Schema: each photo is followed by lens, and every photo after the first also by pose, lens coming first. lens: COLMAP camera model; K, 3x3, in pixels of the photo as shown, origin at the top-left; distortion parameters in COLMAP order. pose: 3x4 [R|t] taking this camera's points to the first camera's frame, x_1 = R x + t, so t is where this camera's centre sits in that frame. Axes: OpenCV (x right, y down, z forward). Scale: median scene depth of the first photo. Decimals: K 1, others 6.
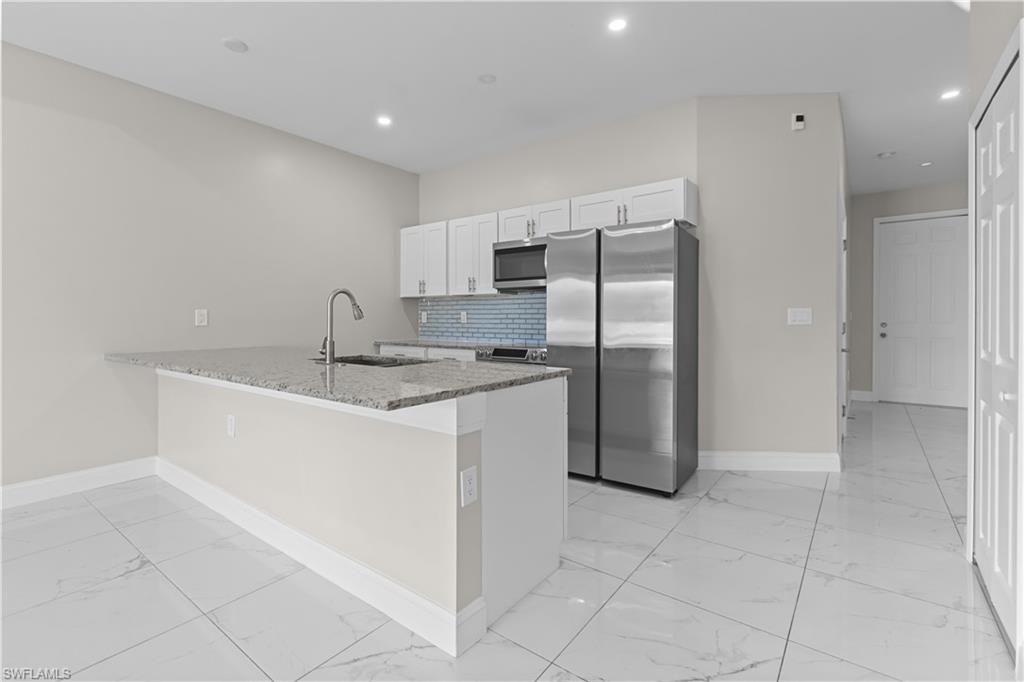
lens RADIAL K [[466.7, 0, 502.1], [0, 466.7, 319.8], [0, 0, 1]] dist [0.001994, -0.000038]
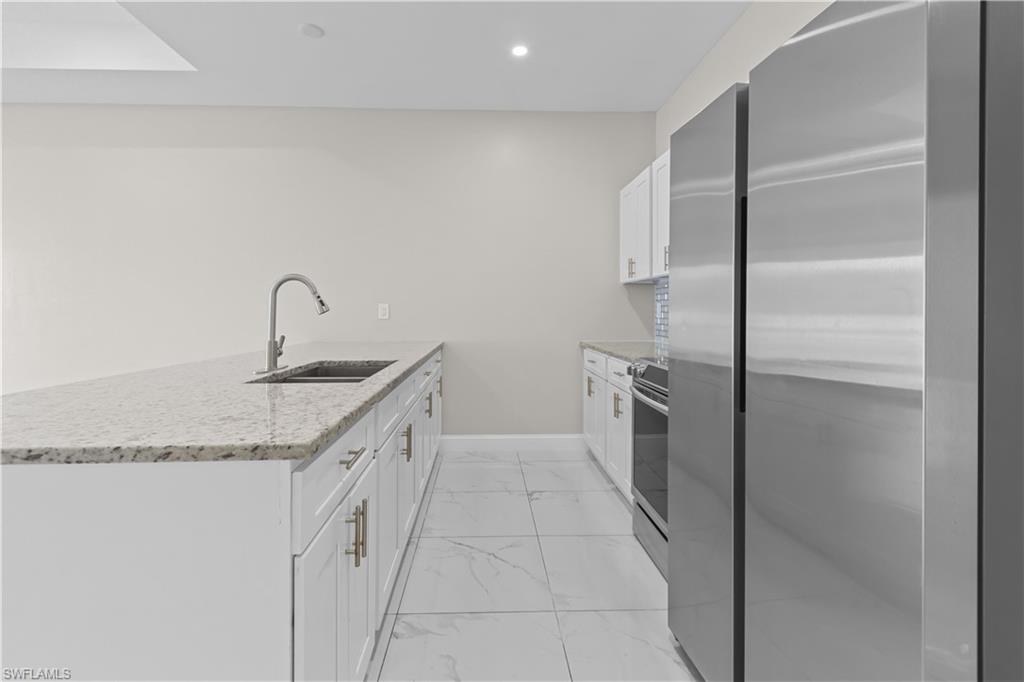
lens RADIAL K [[466.7, 0, 502.1], [0, 466.7, 319.8], [0, 0, 1]] dist [0.001994, -0.000038]
pose [[0.630343, 0.019401, -0.776074, 0.348797], [-0.002600, 0.999735, 0.022881, -0.010338], [0.776312, -0.012405, 0.630227, 0.535917]]
